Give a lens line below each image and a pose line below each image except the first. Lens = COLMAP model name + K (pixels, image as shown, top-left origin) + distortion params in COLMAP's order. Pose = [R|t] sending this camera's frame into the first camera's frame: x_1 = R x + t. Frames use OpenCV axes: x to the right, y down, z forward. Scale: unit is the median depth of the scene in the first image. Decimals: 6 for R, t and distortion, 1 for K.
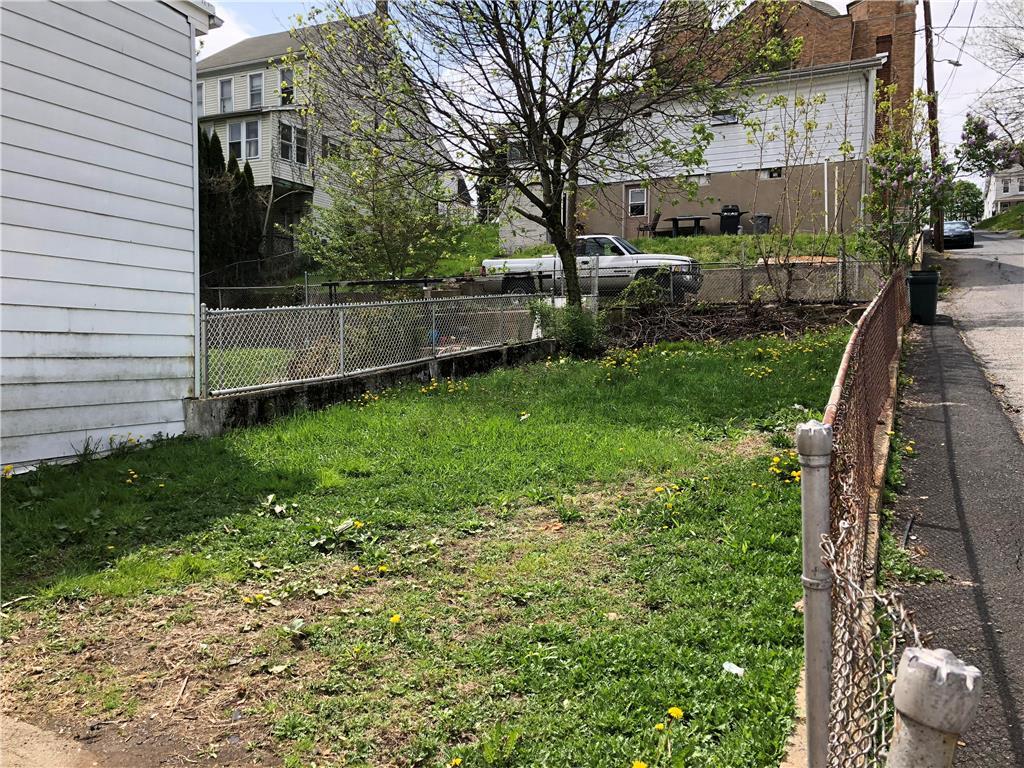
lens RADIAL K [[816.0, 0, 509.6], [0, 816.0, 381.2], [0, 0, 1]] dist [0.041389, -0.054147]
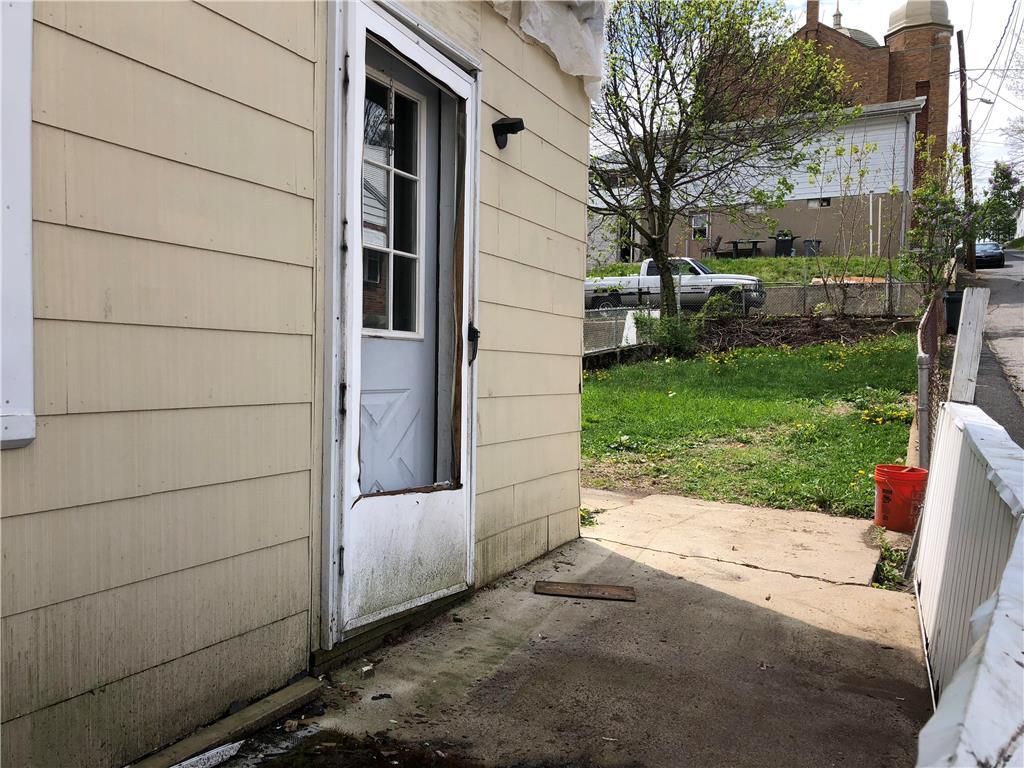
lens RADIAL K [[842.1, 0, 512.0], [0, 842.1, 384.0], [0, 0, 1]] dist [0.046464, -0.046696]
pose [[0.999838, 0.011269, -0.014021, -0.117851], [-0.011465, 0.999836, -0.014016, 0.024396], [0.013861, 0.014175, 0.999803, -0.229323]]
